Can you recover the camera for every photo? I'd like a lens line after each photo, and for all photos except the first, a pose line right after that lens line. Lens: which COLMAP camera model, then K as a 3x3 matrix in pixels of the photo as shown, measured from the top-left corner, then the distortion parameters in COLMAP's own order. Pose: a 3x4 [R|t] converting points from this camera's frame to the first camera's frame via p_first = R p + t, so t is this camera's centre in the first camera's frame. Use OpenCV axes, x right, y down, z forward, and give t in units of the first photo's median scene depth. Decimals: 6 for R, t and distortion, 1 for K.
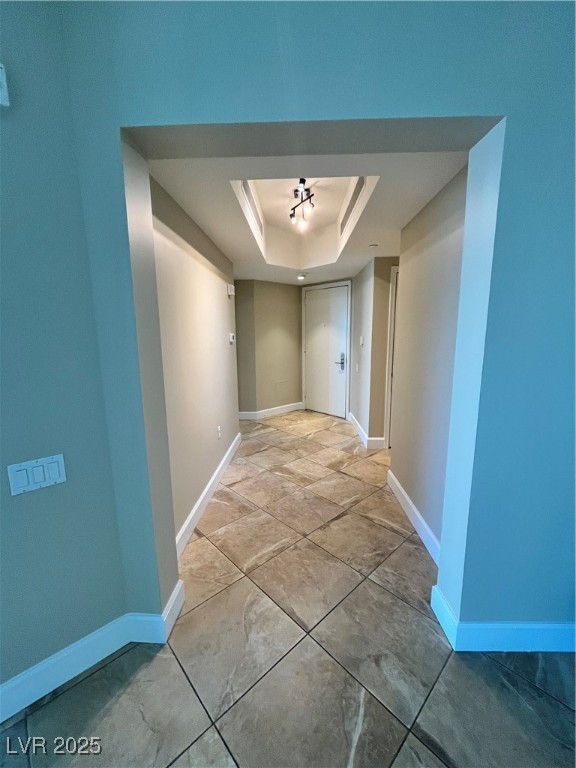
lens RADIAL K [[310.4, 0, 288.0], [0, 310.4, 384.0], [0, 0, 1]] dist [-0.002877, -0.000083]
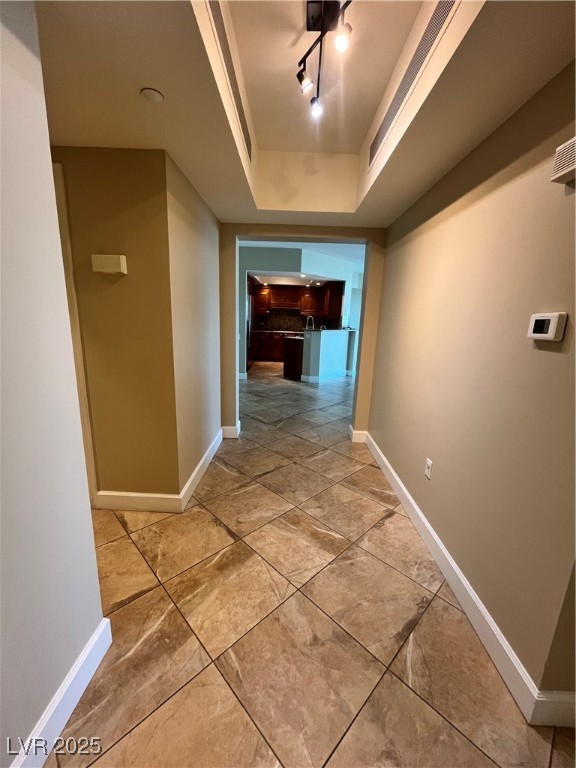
lens RADIAL K [[310.4, 0, 288.0], [0, 310.4, 384.0], [0, 0, 1]] dist [-0.002877, -0.000083]
pose [[-0.999447, -0.017611, -0.028212, 0.095796], [-0.026779, 0.929188, 0.368636, -0.248223], [0.019722, 0.369188, -0.929146, 1.589636]]
